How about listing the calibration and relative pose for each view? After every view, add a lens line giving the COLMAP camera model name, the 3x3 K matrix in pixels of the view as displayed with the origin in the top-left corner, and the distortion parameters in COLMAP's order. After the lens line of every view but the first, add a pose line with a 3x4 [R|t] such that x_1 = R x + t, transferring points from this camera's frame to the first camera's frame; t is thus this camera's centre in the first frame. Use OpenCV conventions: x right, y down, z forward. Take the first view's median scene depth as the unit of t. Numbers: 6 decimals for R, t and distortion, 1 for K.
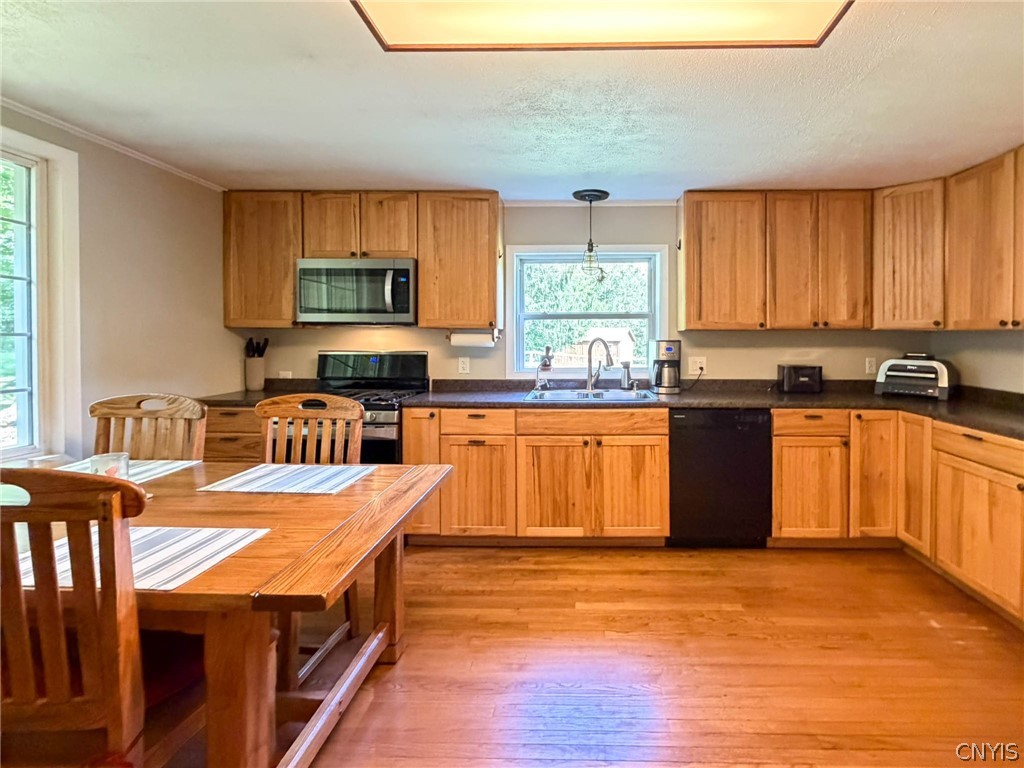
lens RADIAL K [[492.2, 0, 512.2], [0, 492.2, 373.6], [0, 0, 1]] dist [0.003012, -0.000627]
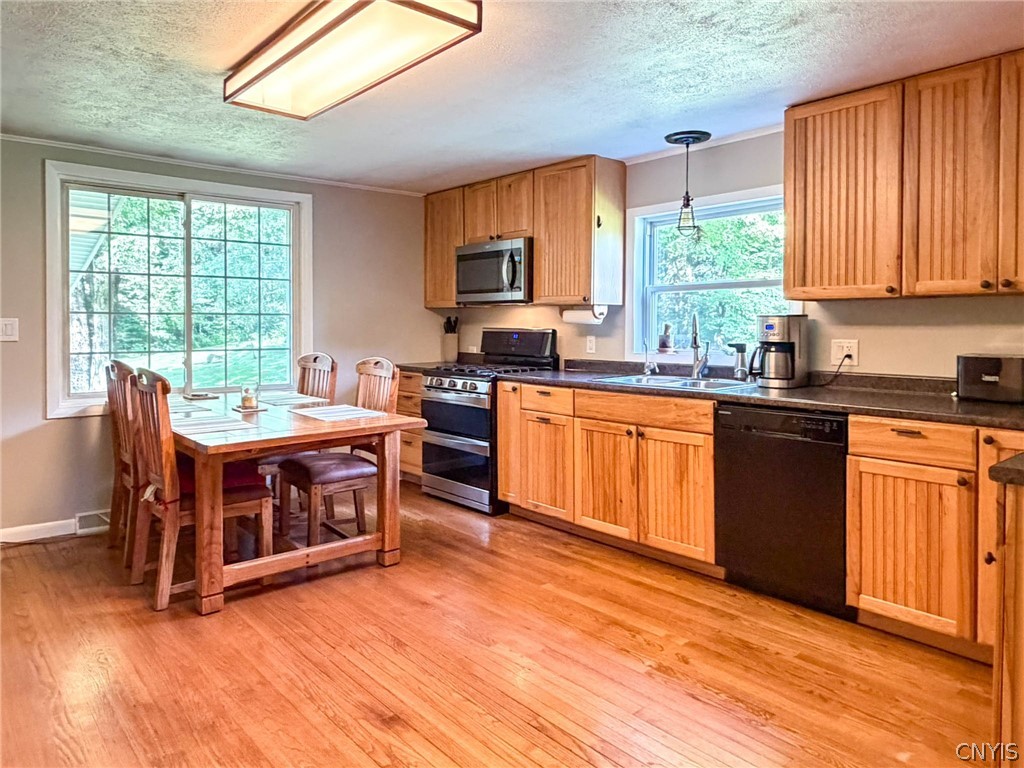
lens RADIAL K [[679.1, 0, 513.1], [0, 679.1, 388.1], [0, 0, 1]] dist [0.027537, -0.003466]
pose [[0.680002, 0.069606, -0.729899, 0.870269], [-0.050518, 0.997566, 0.048067, 0.013007], [0.731468, 0.004187, 0.681863, 0.018093]]
